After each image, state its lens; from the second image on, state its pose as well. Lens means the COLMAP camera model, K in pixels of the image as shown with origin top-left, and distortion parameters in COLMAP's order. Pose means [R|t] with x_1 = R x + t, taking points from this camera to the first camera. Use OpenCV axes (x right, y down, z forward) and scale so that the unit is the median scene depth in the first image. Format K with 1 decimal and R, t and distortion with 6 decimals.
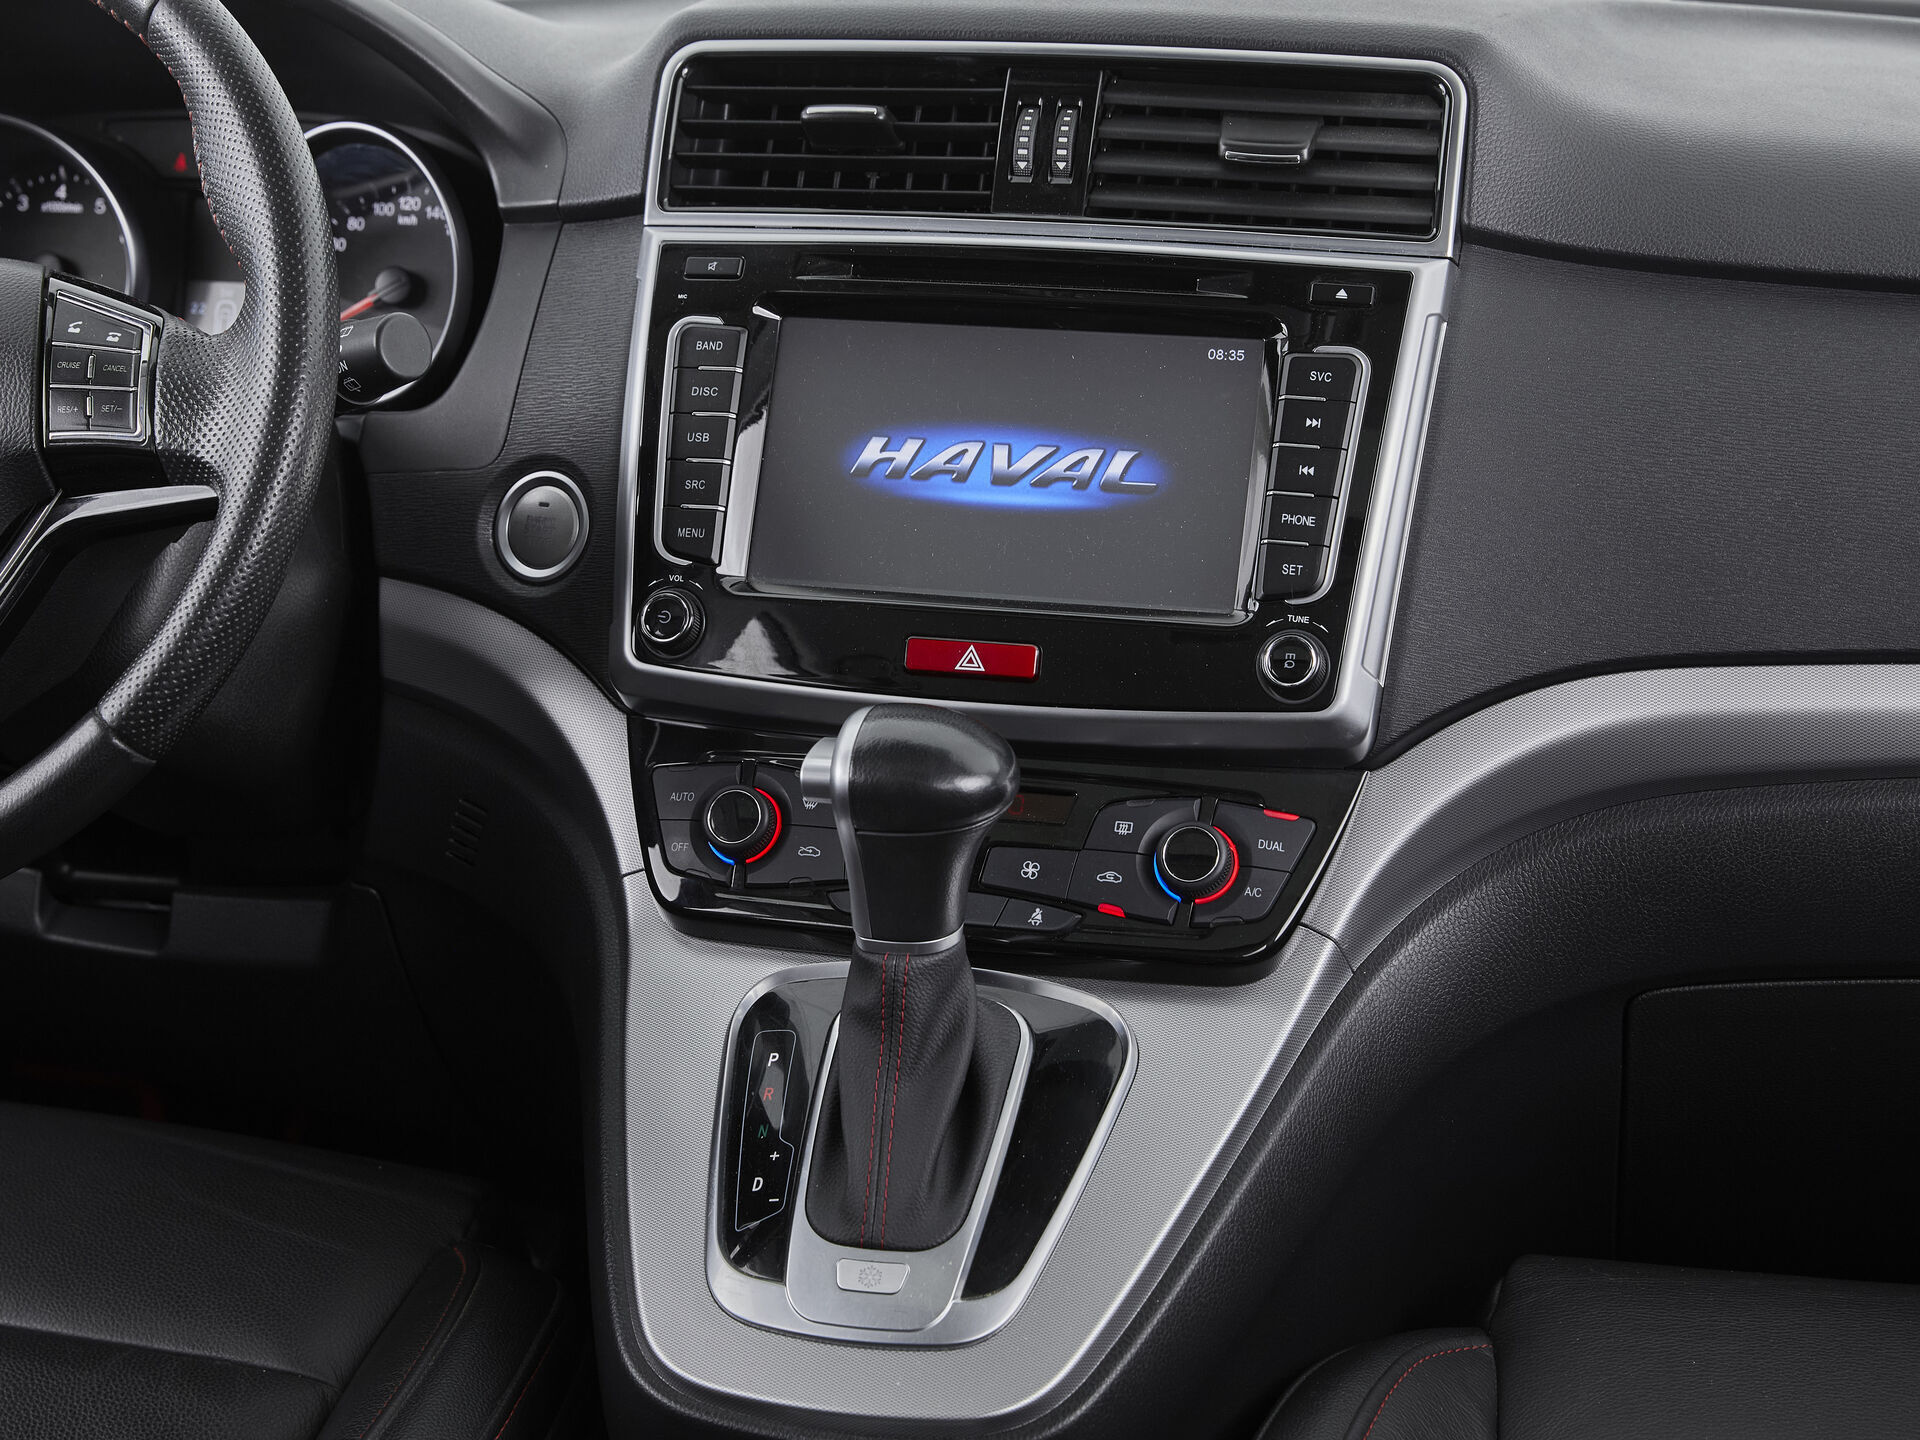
lens RADIAL K [[3967.2, 0, 895.4], [0, 3967.2, 773.7], [0, 0, 1]] dist [-0.065105, 0.000000]
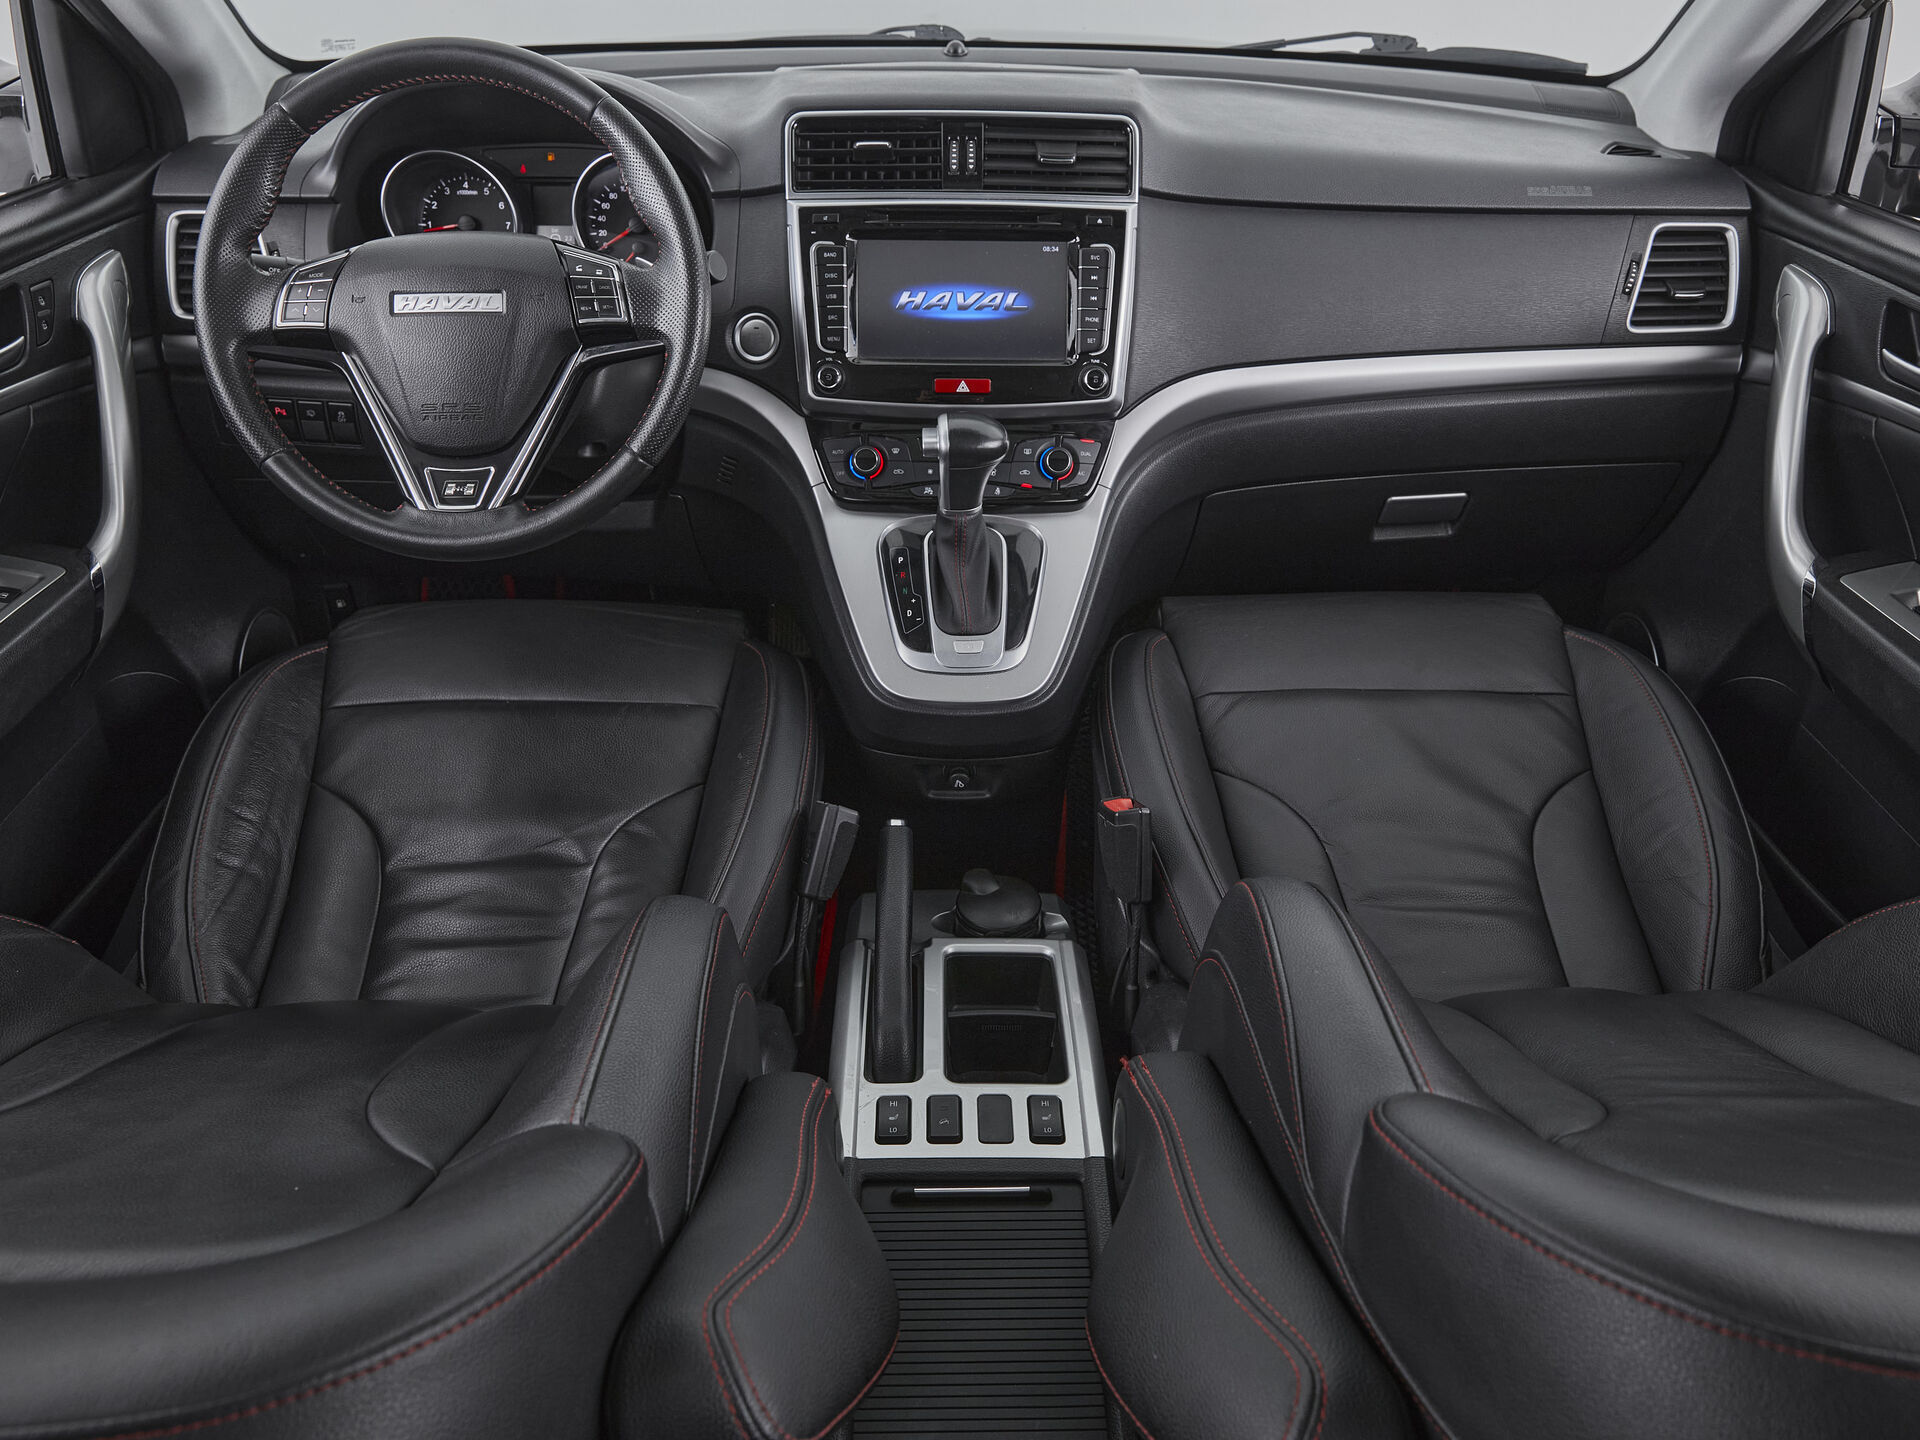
lens RADIAL K [[1438.7, 0, 951.9], [0, 1438.7, 726.8], [0, 0, 1]] dist [-0.019407, 0.017590]
pose [[0.955514, -0.141507, 0.258785, -0.238759], [0.067913, 0.959374, 0.273842, -0.068899], [-0.287022, -0.244085, 0.926305, 0.132405]]
